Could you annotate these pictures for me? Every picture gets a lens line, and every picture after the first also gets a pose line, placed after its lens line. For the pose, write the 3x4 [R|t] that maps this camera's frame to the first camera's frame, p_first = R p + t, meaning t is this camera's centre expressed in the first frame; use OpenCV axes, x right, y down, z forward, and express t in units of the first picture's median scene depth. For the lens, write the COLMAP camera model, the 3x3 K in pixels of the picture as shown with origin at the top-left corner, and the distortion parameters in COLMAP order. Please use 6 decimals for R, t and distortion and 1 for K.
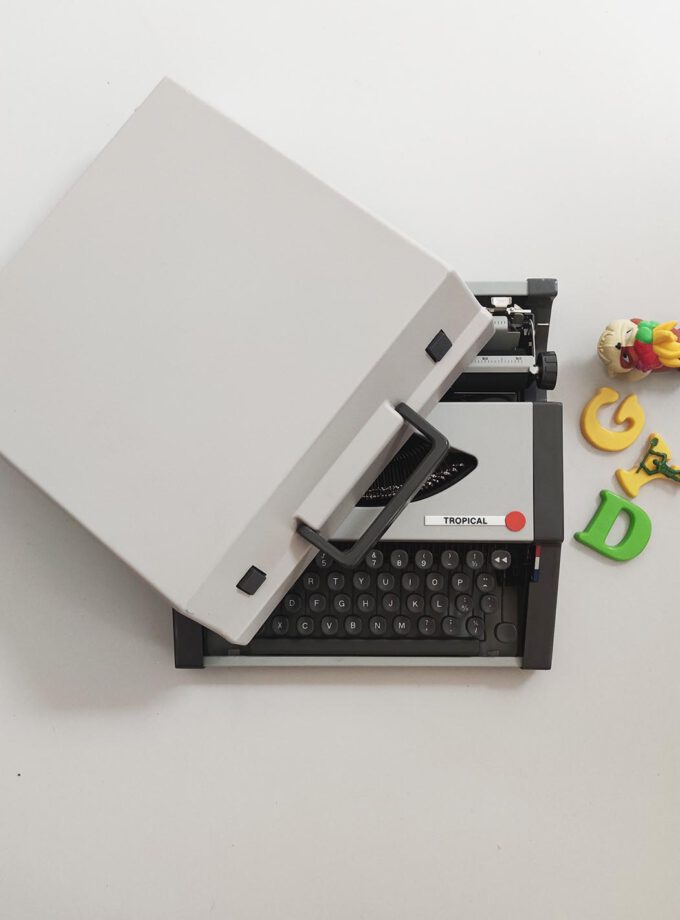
lens RADIAL K [[907.7, 0, 346.2], [0, 907.7, 456.9], [0, 0, 1]] dist [-0.012420, 0.000000]
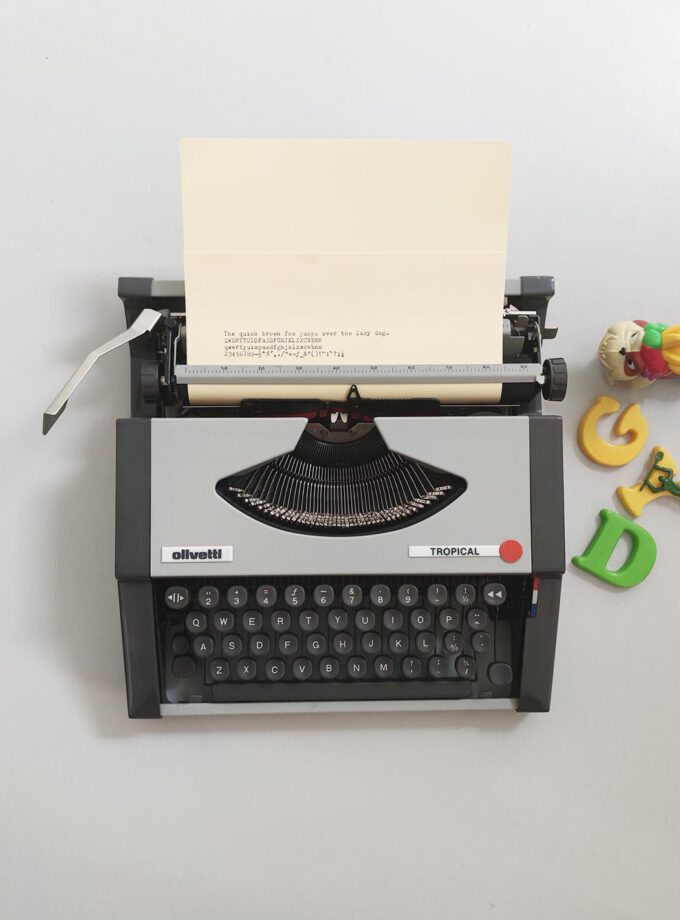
lens RADIAL K [[907.7, 0, 345.6], [0, 907.7, 467.2], [0, 0, 1]] dist [-0.012420, 0.000000]
pose [[0.999454, -0.011687, 0.030891, -0.001154], [0.011208, 0.999815, 0.015636, -0.025341], [-0.031068, -0.015281, 0.999400, 0.114824]]
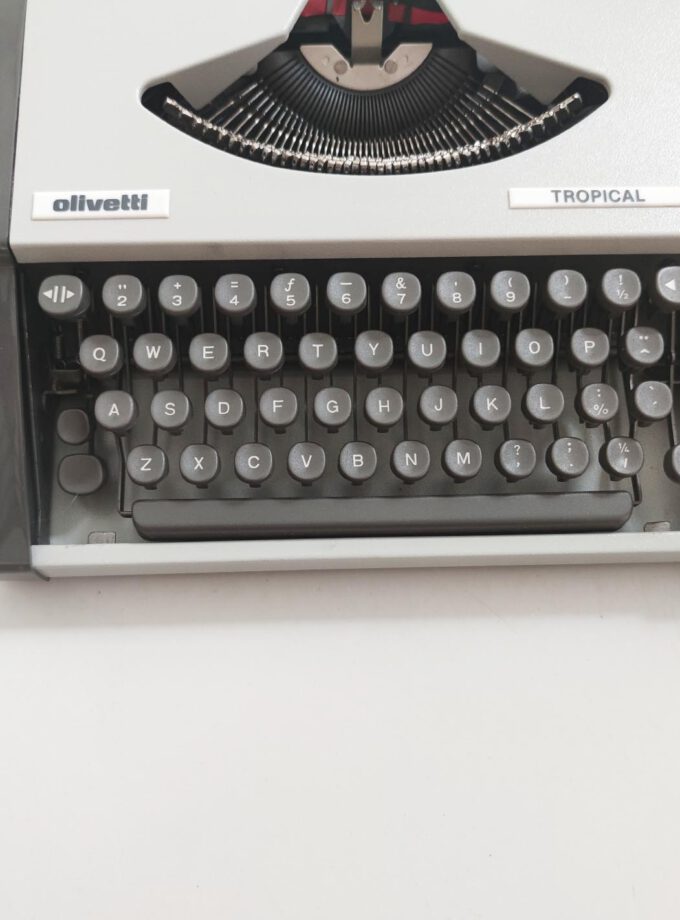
lens RADIAL K [[907.7, 0, 332.8], [0, 907.7, 457.5], [0, 0, 1]] dist [-0.012420, 0.000000]
pose [[0.999514, -0.024588, 0.019183, -0.013727], [0.027581, 0.984051, -0.175734, 0.263456], [-0.014556, 0.176177, 0.984251, 0.546735]]
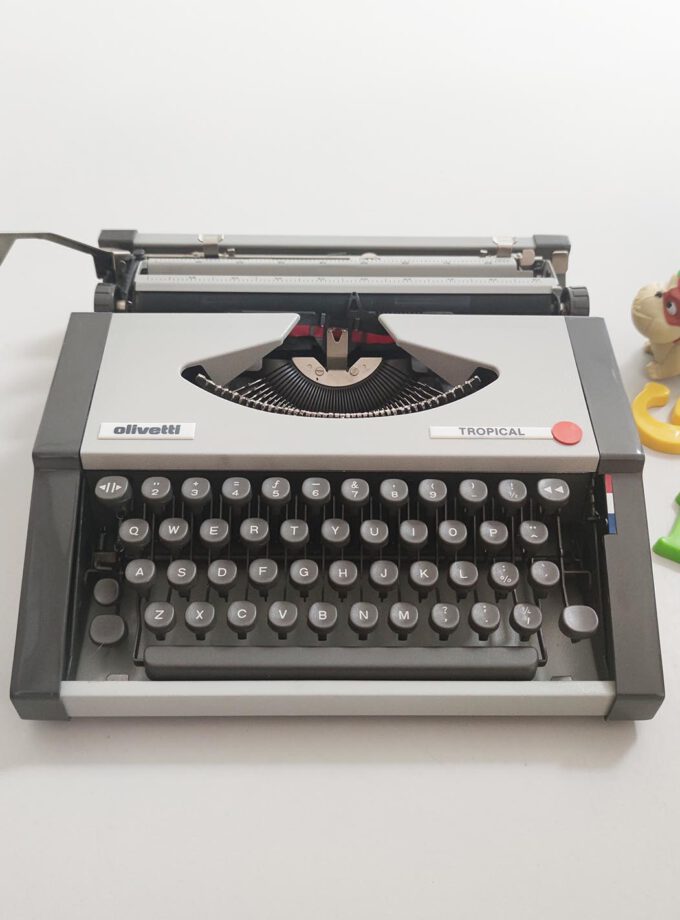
lens RADIAL K [[907.7, 0, 343.7], [0, 907.7, 462.7], [0, 0, 1]] dist [-0.012420, 0.000000]
pose [[0.999538, 0.000315, 0.030391, 0.003232], [0.017657, 0.807866, -0.589102, 0.453621], [-0.024737, 0.589366, 0.807487, 0.457378]]
